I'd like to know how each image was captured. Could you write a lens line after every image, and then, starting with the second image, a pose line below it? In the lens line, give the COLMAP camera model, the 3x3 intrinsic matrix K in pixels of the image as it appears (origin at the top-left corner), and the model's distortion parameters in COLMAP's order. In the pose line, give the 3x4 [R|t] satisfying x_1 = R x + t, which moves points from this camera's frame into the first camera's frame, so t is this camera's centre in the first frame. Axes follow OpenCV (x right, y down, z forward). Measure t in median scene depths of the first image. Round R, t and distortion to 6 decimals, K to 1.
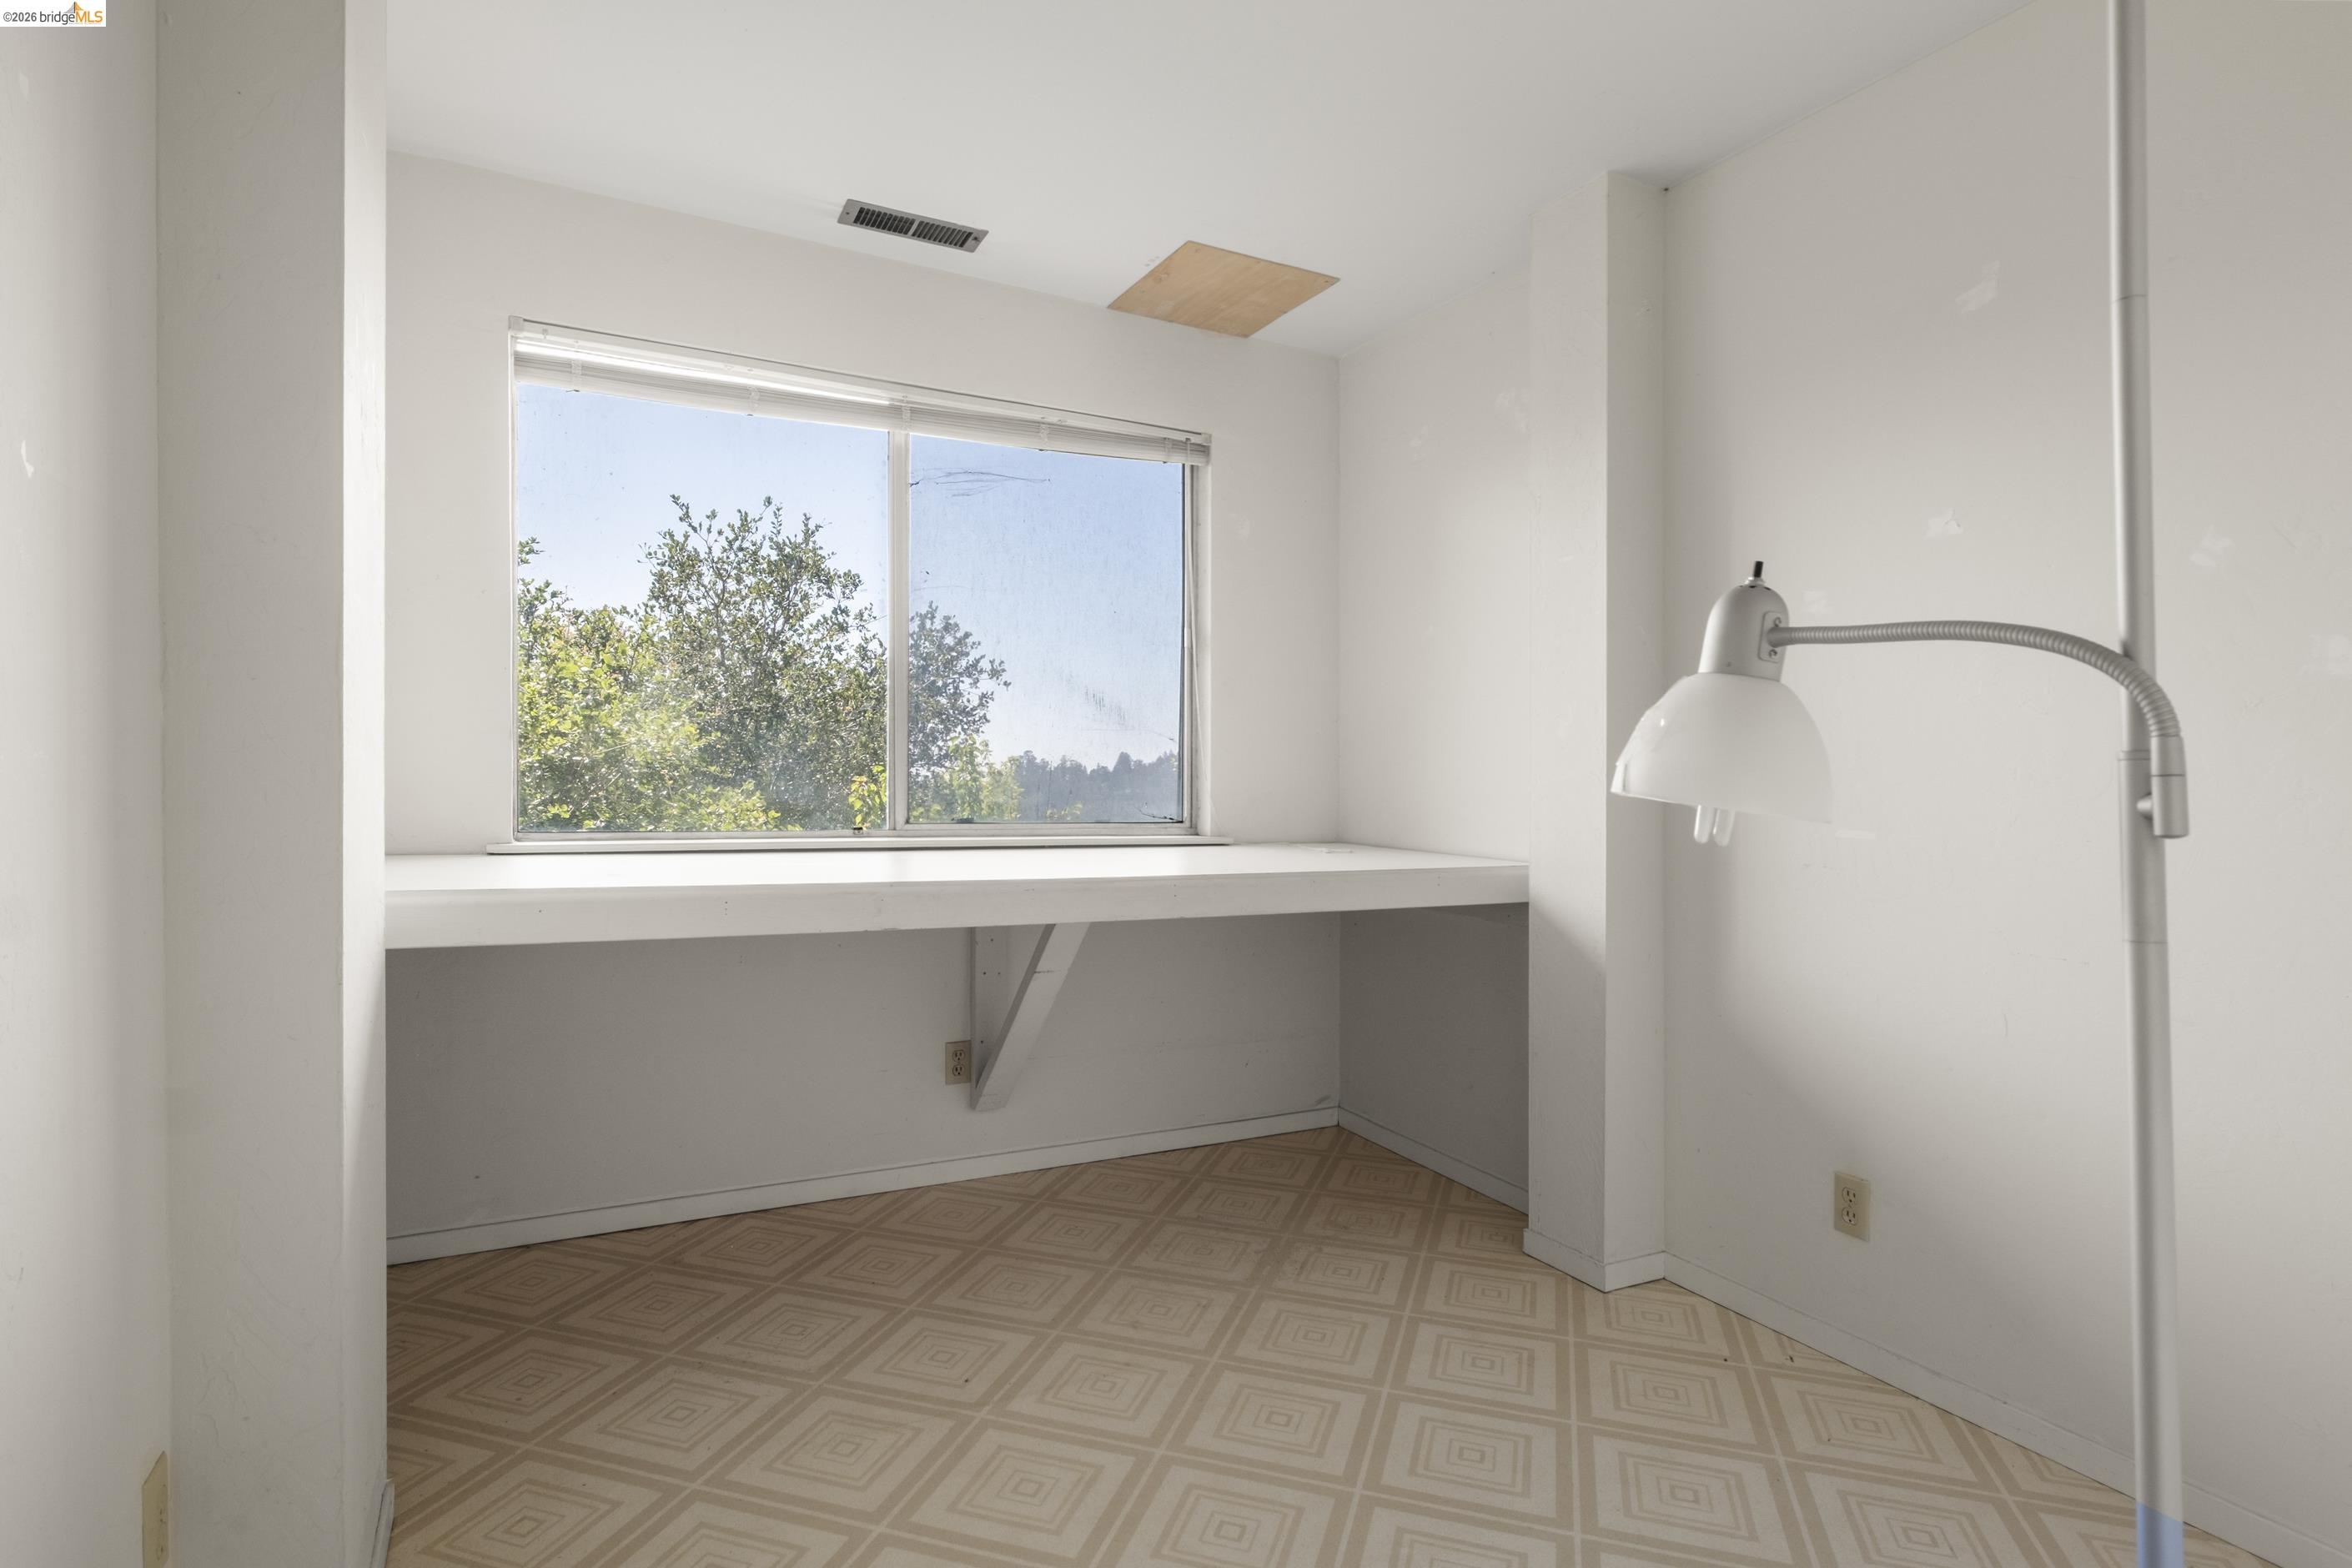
lens RADIAL K [[1158.5, 0, 1175.0], [0, 1158.5, 792.7], [0, 0, 1]] dist [0.000360, -0.000555]
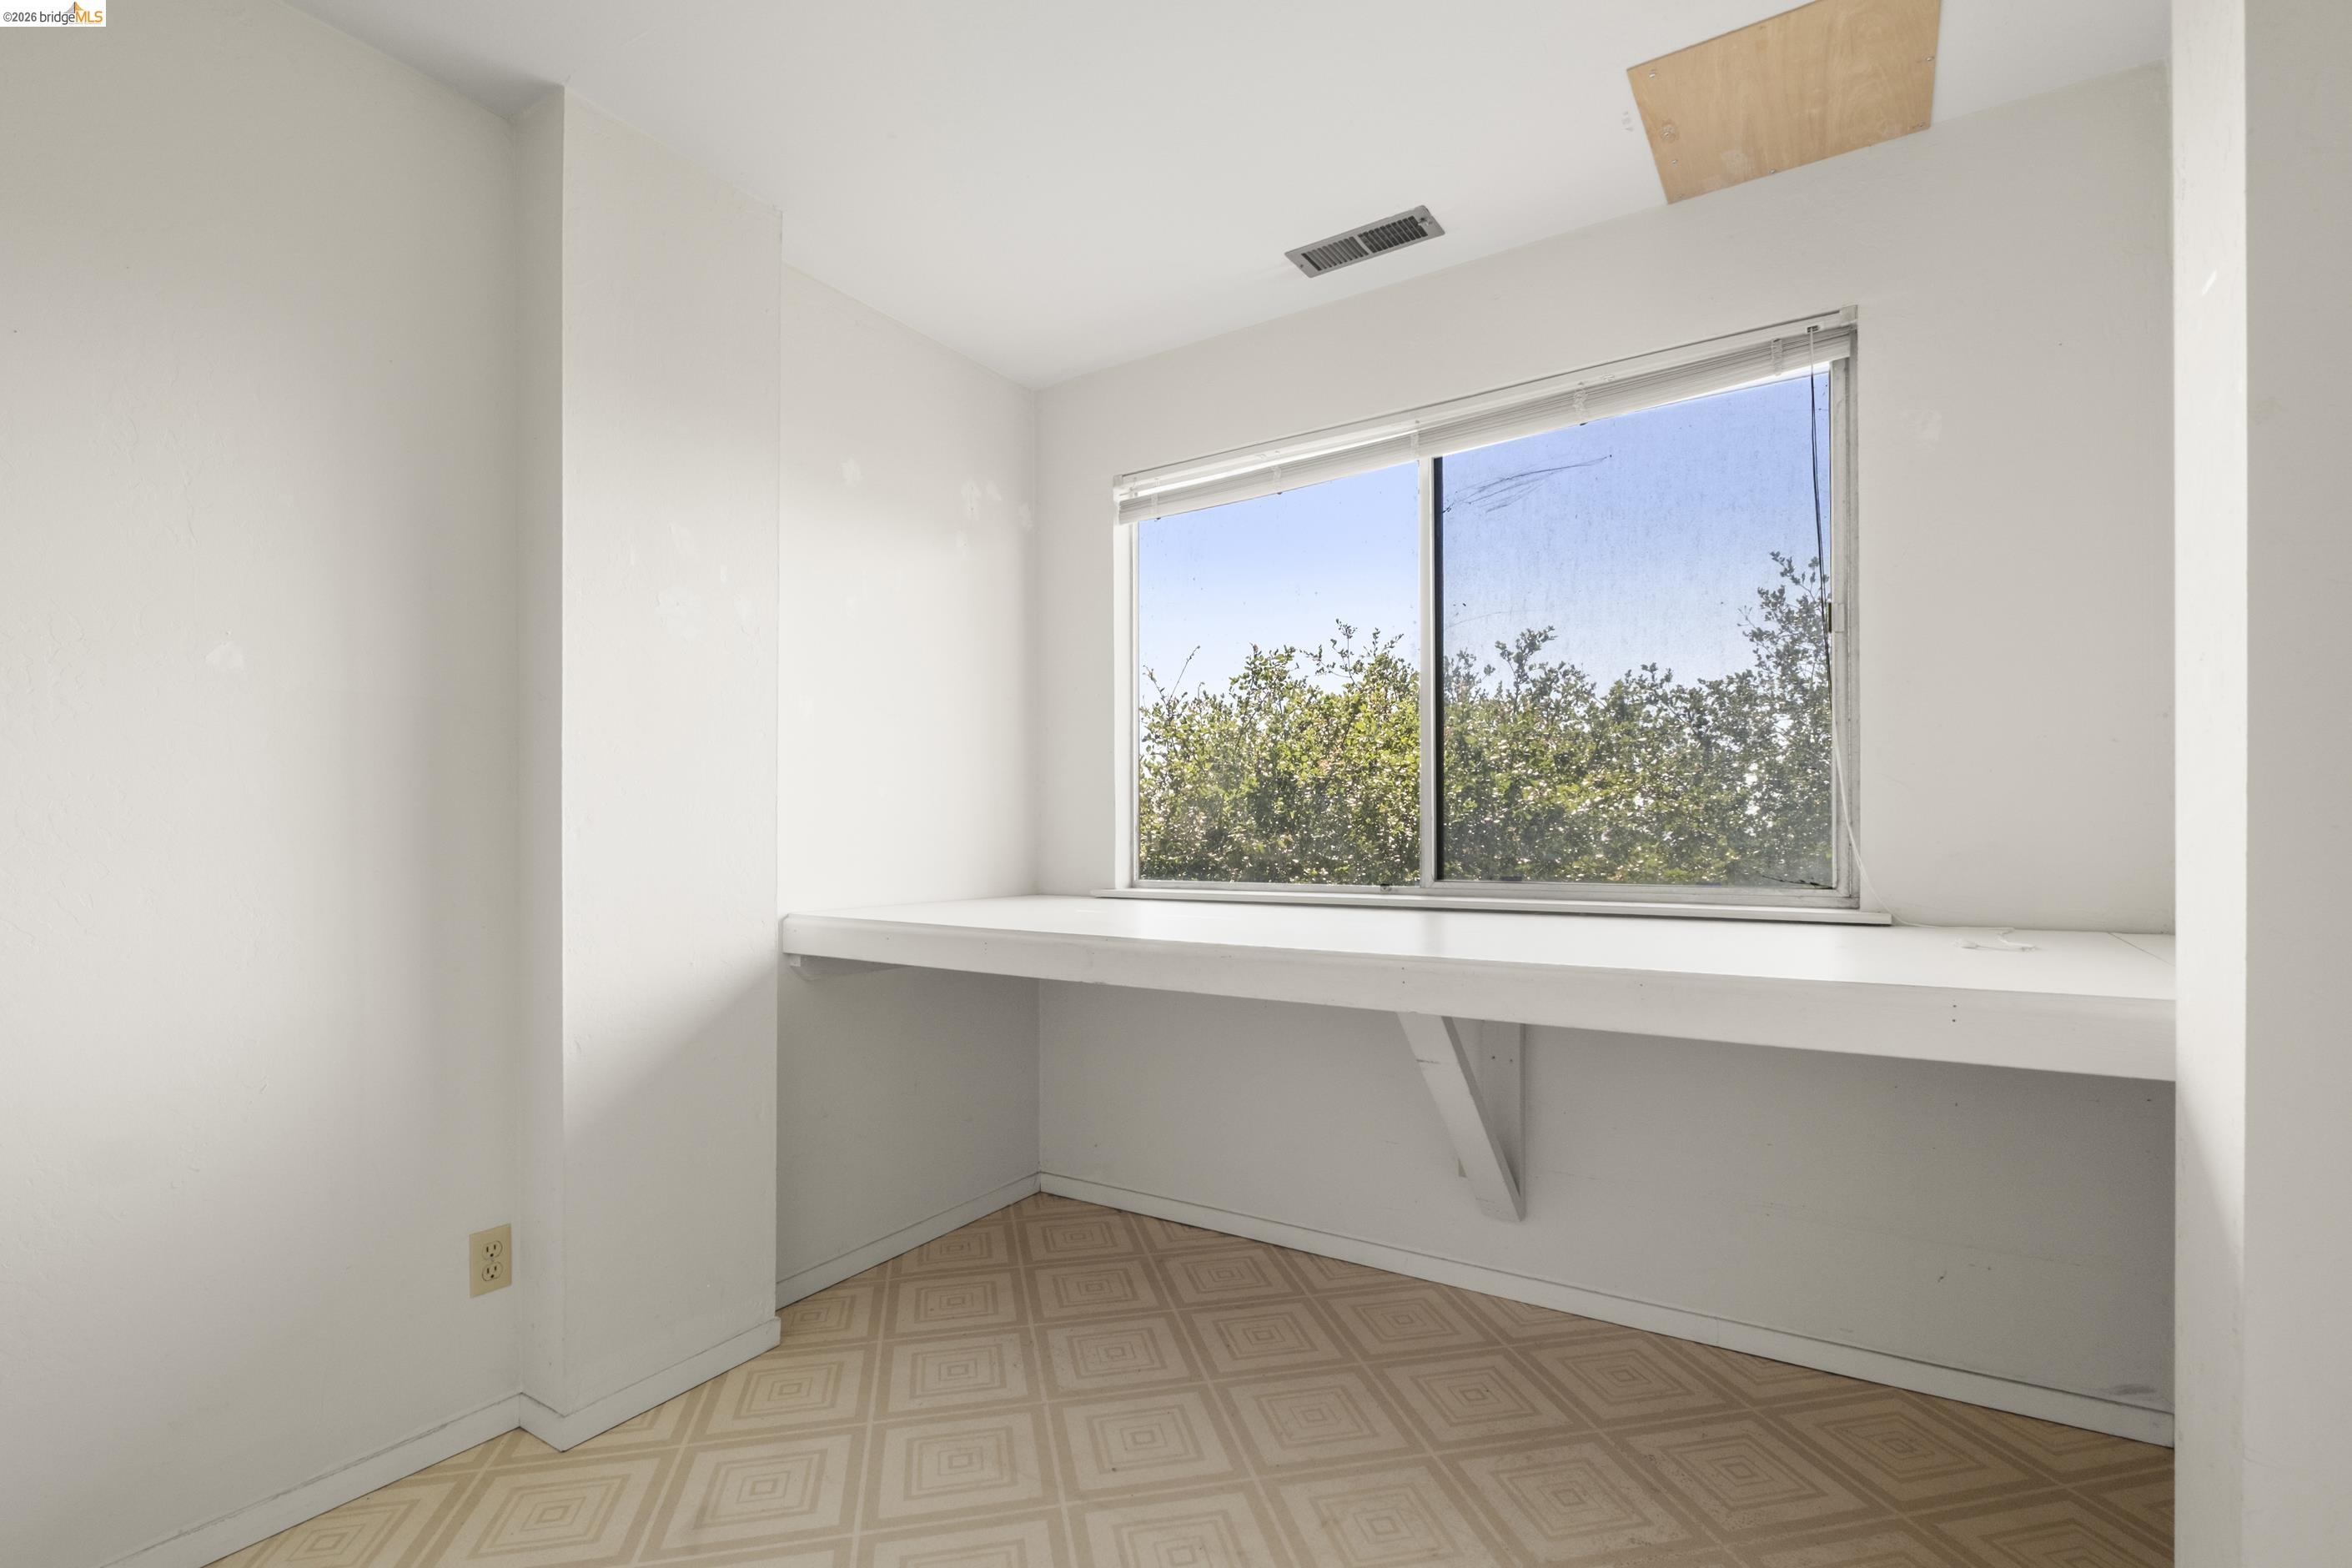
lens RADIAL K [[1058.1, 0, 1177.5], [0, 1058.1, 843.7], [0, 0, 1]] dist [-0.000300, -0.000936]
pose [[0.509575, -0.007991, -0.860389, 0.438333], [0.002730, 0.999967, -0.007671, 0.002867], [0.860422, 0.001560, 0.509580, 0.446329]]
